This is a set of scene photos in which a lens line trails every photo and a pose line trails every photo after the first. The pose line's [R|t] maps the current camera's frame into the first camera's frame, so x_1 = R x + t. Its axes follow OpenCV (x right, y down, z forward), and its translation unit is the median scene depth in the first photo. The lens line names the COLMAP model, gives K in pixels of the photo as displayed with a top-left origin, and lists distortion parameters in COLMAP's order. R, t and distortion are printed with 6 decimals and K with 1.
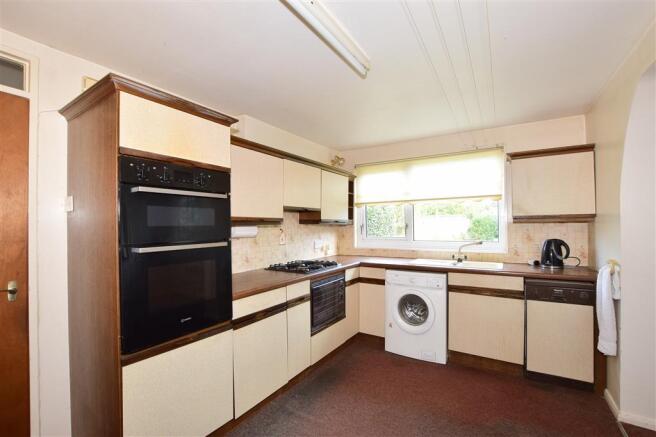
lens RADIAL K [[293.5, 0, 329.1], [0, 293.5, 223.3], [0, 0, 1]] dist [-0.019616, -0.000407]
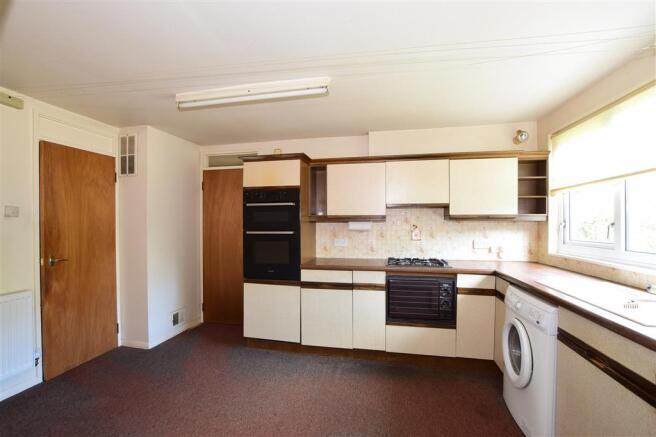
lens RADIAL K [[293.5, 0, 327.9], [0, 293.5, 224.3], [0, 0, 1]] dist [-0.019616, -0.000407]
pose [[0.338340, 0.011273, -0.940957, 0.789684], [0.004986, 0.999893, 0.013771, 0.001746], [0.941011, -0.009351, 0.338247, 0.395092]]
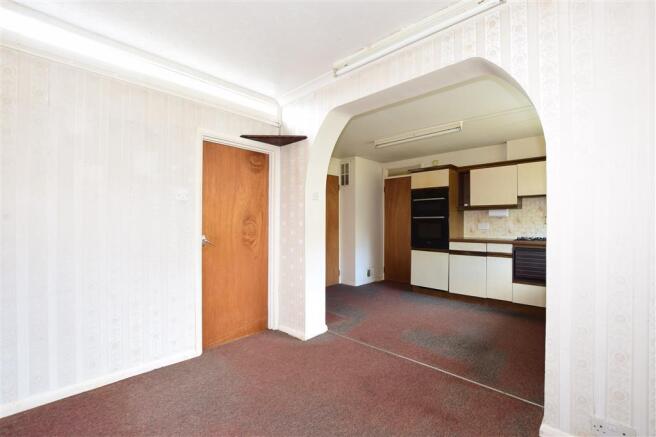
lens RADIAL K [[293.5, 0, 329.5], [0, 293.5, 221.4], [0, 0, 1]] dist [-0.019616, -0.000407]
pose [[-0.209628, -0.001795, -0.977780, 1.431401], [0.003057, 0.999992, -0.002491, 0.068790], [0.977776, -0.003511, -0.209621, 0.359543]]
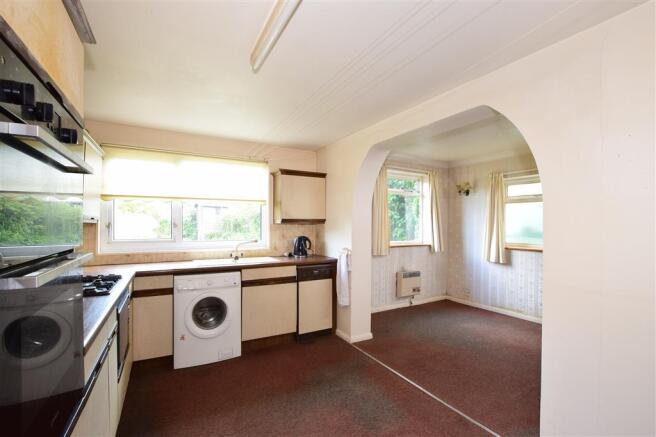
lens RADIAL K [[293.5, 0, 327.4], [0, 293.5, 222.9], [0, 0, 1]] dist [-0.019616, -0.000407]
pose [[0.483736, 0.016598, 0.875057, -0.386412], [-0.014765, 0.999833, -0.010803, 0.003725], [-0.875090, -0.007695, 0.483900, 0.206205]]
